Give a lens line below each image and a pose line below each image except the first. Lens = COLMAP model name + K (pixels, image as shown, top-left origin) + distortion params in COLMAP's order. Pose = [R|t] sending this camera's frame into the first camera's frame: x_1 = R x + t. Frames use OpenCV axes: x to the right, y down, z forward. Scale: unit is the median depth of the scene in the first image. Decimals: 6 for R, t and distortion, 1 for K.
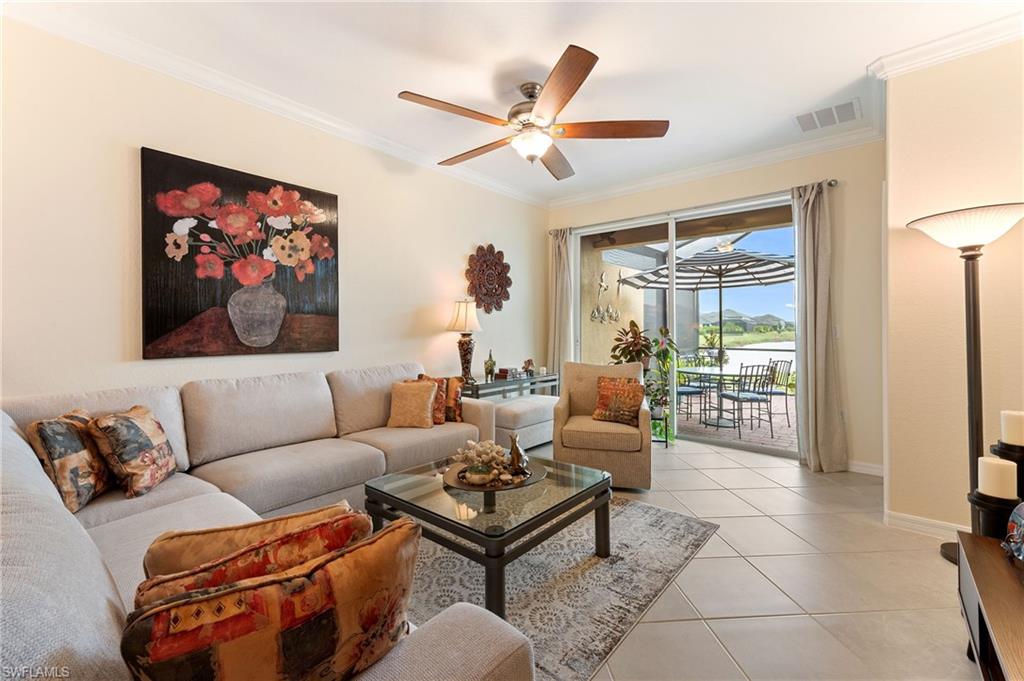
lens RADIAL K [[447.1, 0, 513.1], [0, 447.1, 333.9], [0, 0, 1]] dist [0.003258, -0.001198]
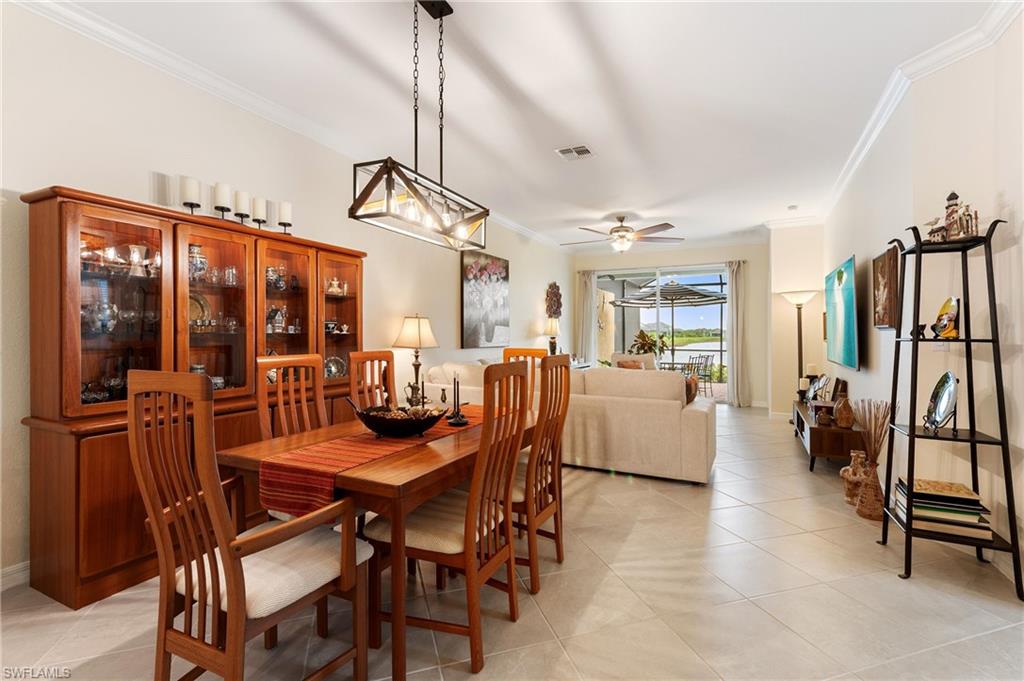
lens RADIAL K [[447.1, 0, 520.6], [0, 447.1, 344.1], [0, 0, 1]] dist [0.003258, -0.001198]
pose [[0.977413, -0.001160, 0.211334, -0.773201], [-0.001087, 0.999944, 0.010516, 0.009805], [-0.211335, -0.010508, 0.977357, -0.833099]]
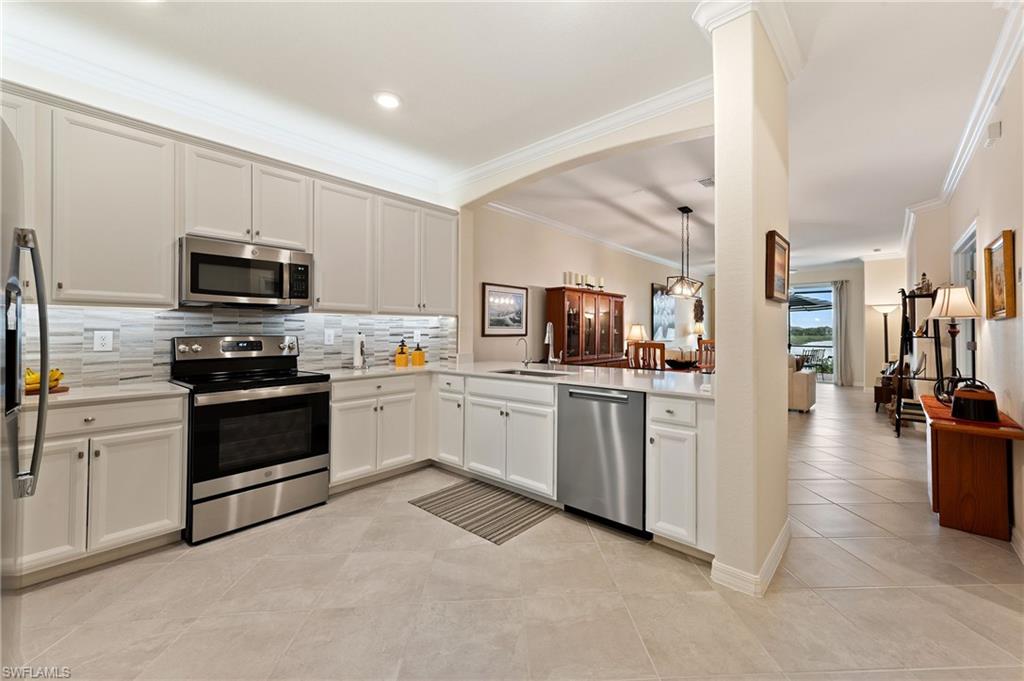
lens RADIAL K [[415.0, 0, 530.0], [0, 415.0, 329.3], [0, 0, 1]] dist [0.018056, -0.000900]
pose [[0.999829, 0.003410, -0.018173, -1.372302], [-0.003699, 0.999866, -0.015921, 0.009934], [0.018117, 0.015985, 0.999708, -1.856092]]
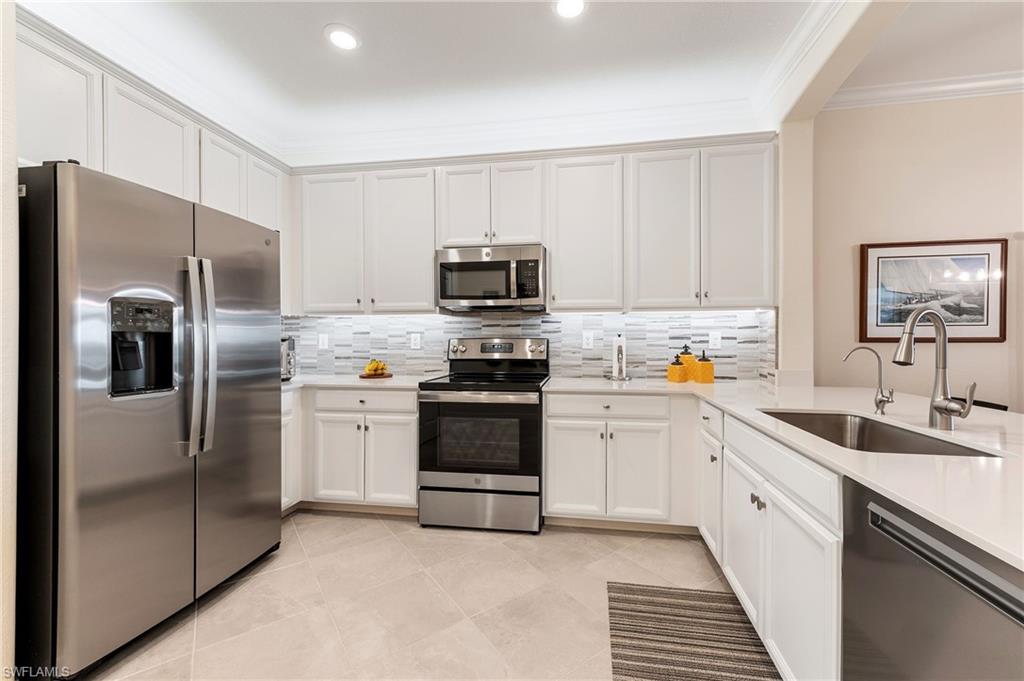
lens RADIAL K [[415.0, 0, 524.4], [0, 415.0, 338.2], [0, 0, 1]] dist [0.018056, -0.000900]
pose [[0.505982, 0.007956, -0.862507, -1.175460], [-0.009100, 0.999951, 0.003886, 0.008335], [0.862496, 0.005883, 0.506030, -1.357155]]
